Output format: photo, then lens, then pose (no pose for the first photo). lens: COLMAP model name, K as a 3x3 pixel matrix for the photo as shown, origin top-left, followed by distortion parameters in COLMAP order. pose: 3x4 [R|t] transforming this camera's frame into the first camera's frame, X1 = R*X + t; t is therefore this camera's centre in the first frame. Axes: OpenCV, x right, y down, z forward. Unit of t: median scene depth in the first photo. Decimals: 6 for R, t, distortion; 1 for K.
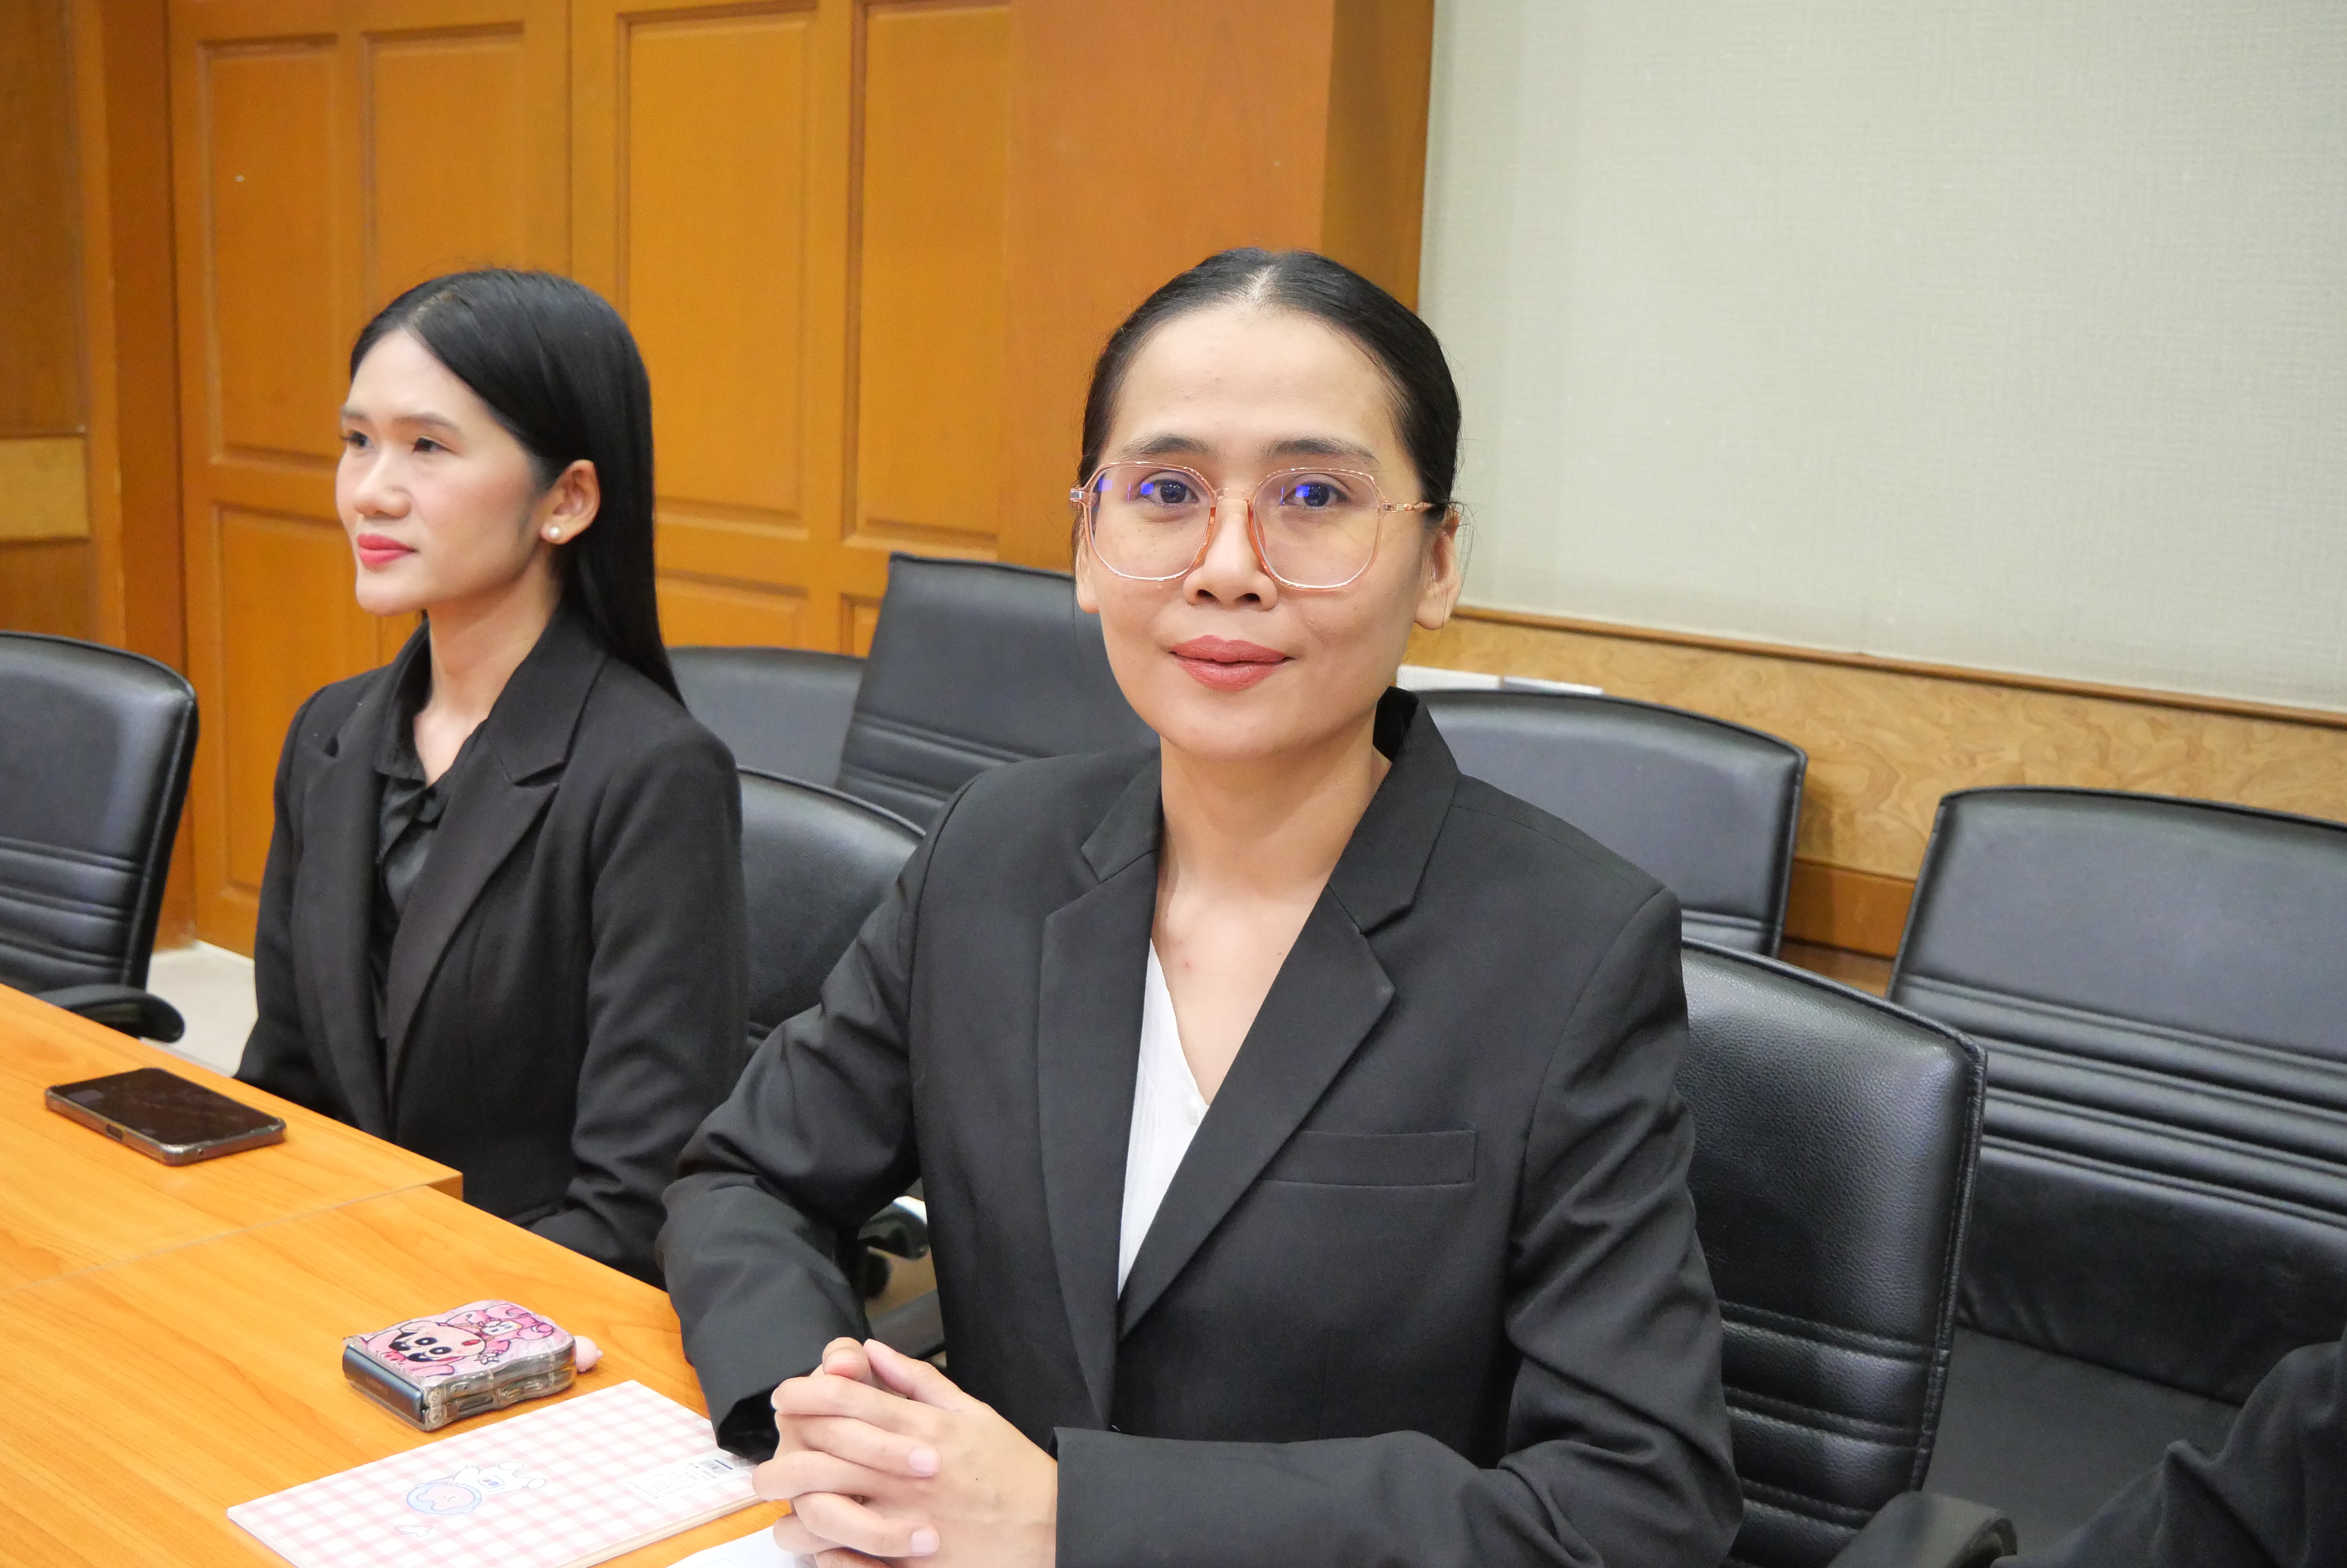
lens RADIAL K [[2694.3, 0, 1173.4], [0, 2694.3, 783.3], [0, 0, 1]] dist [-0.007645, 0.038431]
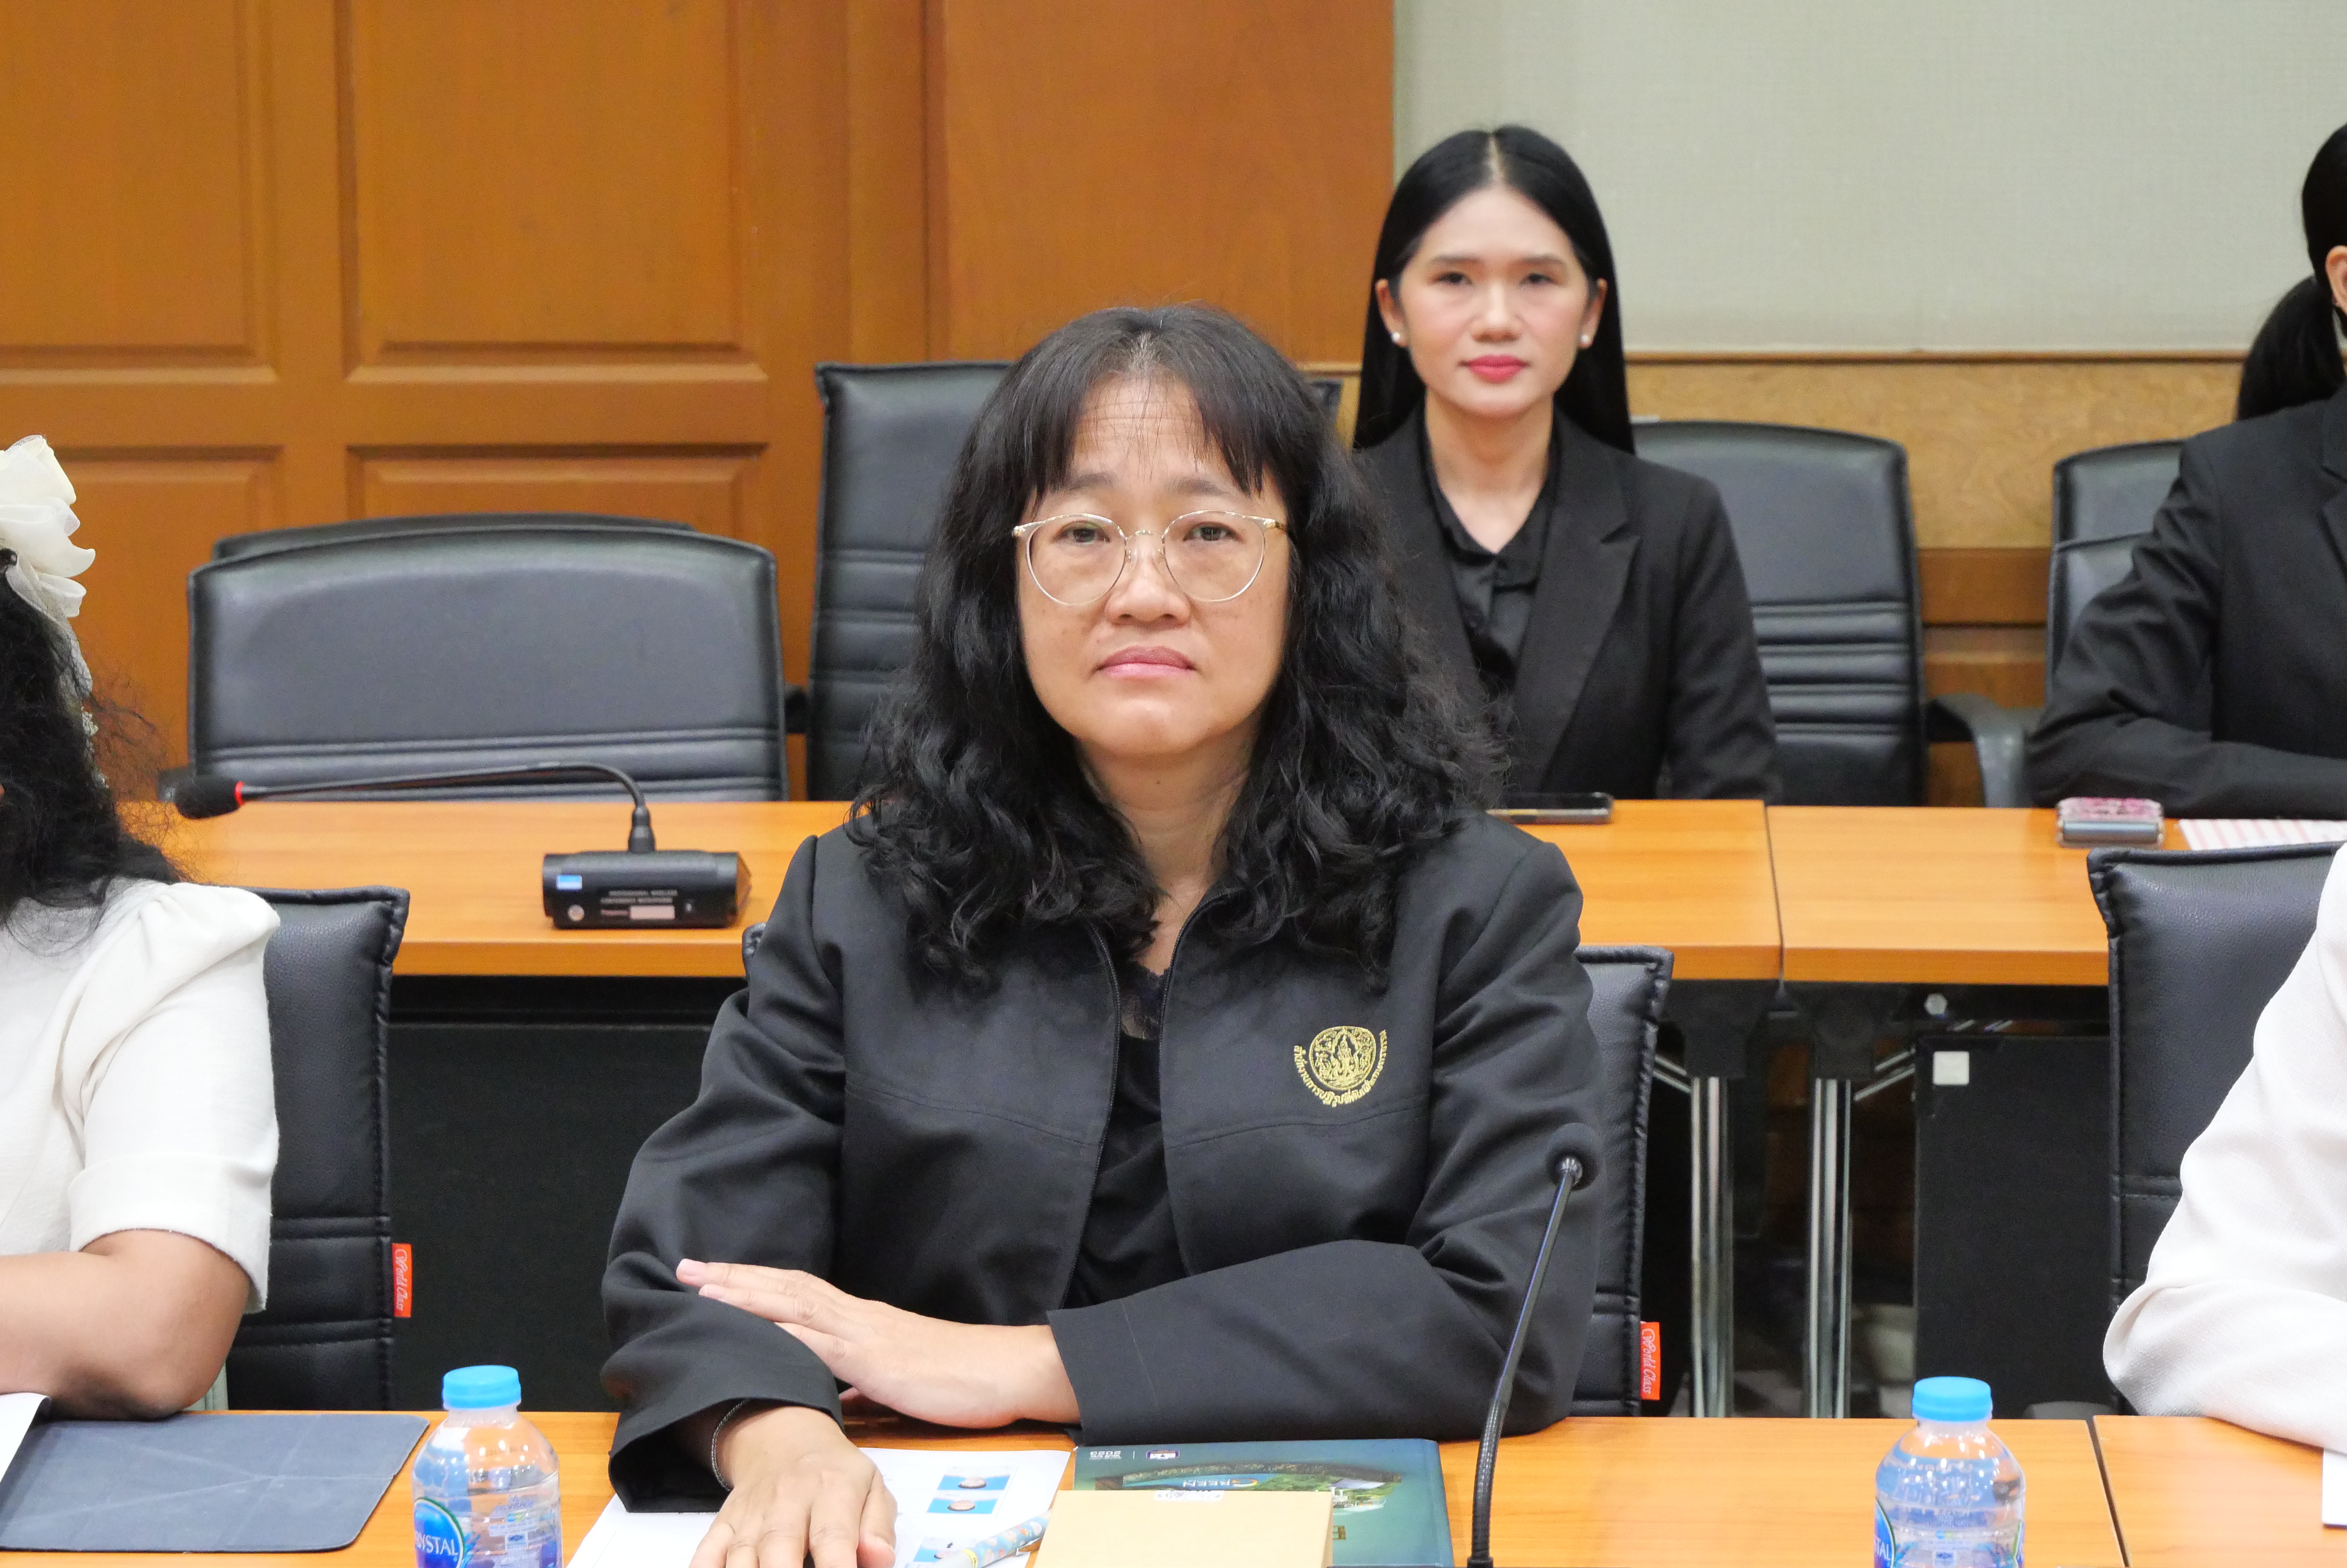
lens RADIAL K [[7263.6, 0, 1172.7], [0, 7263.6, 785.8], [0, 0, 1]] dist [-0.006946, -1.682944]
pose [[0.773522, -0.141027, 0.617880, -3.084726], [0.145980, 0.988360, 0.042834, -0.075030], [-0.616728, 0.057065, 0.785105, -1.872016]]
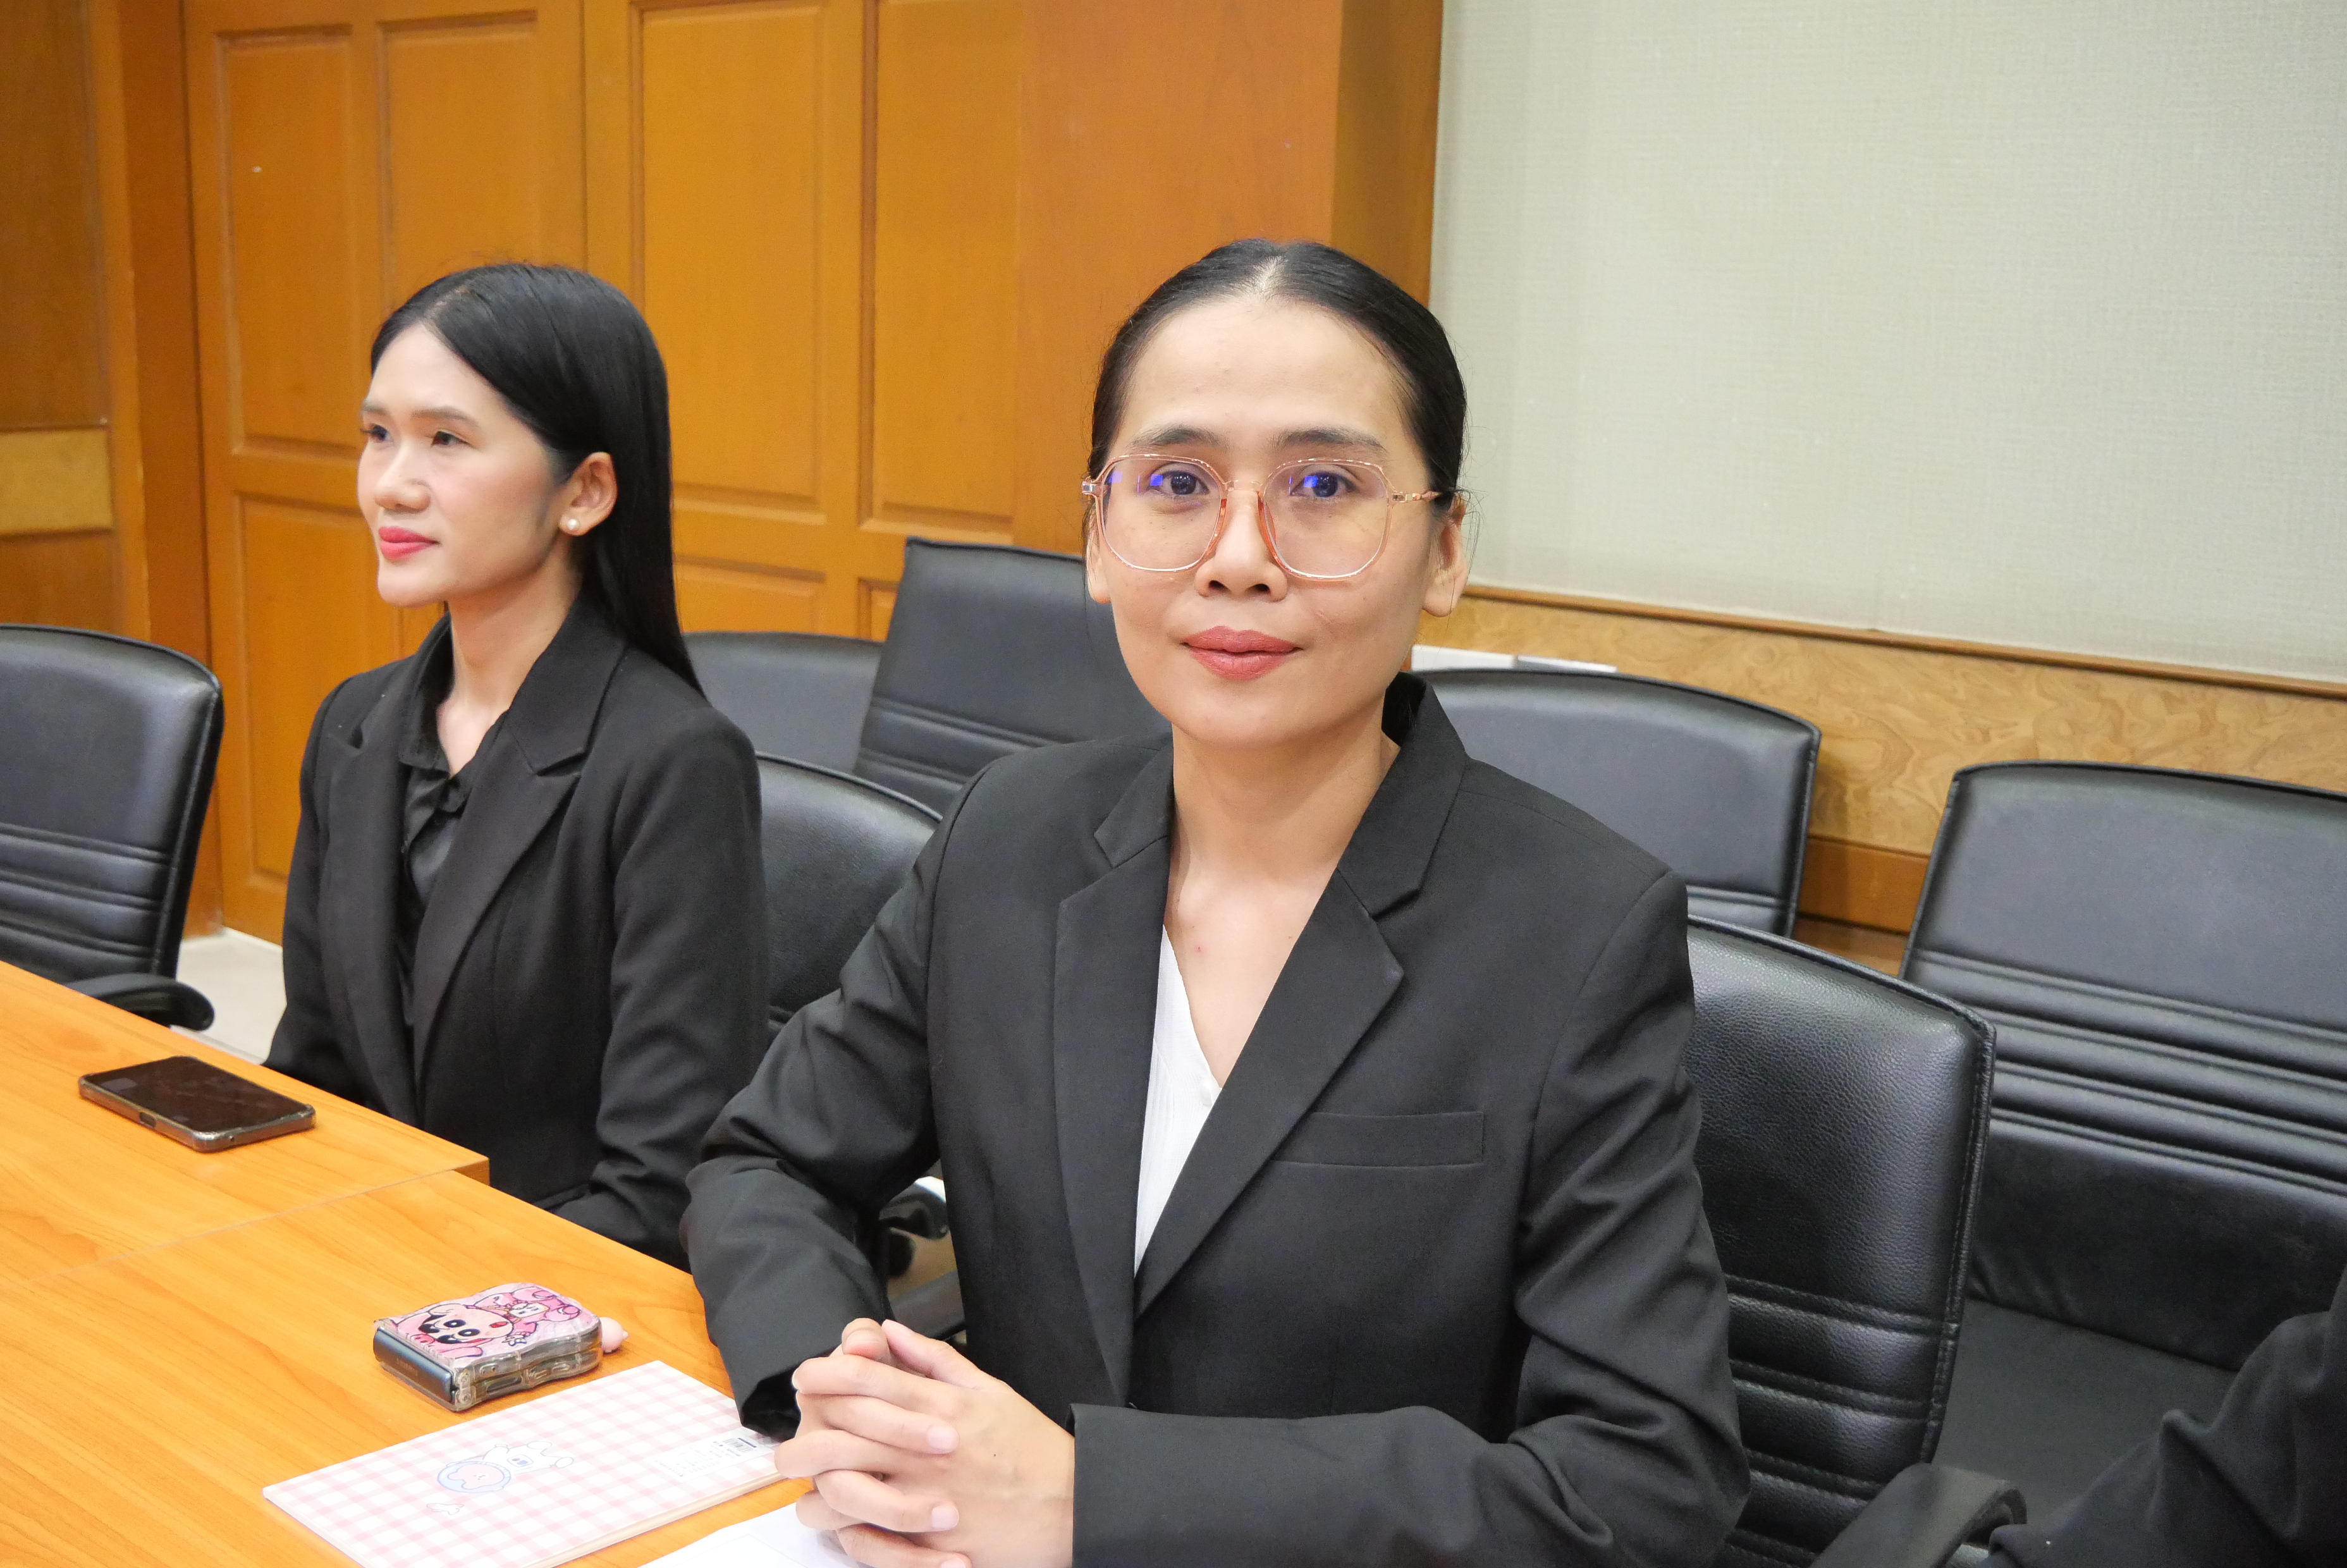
lens RADIAL K [[2689.6, 0, 1166.4], [0, 2689.6, 783.1], [0, 0, 1]] dist [0.009120, -0.041026]
pose [[0.999927, -0.007556, -0.009479, 0.001624], [0.007631, 0.999940, 0.007916, -0.002032], [0.009418, -0.007988, 0.999924, -0.008272]]
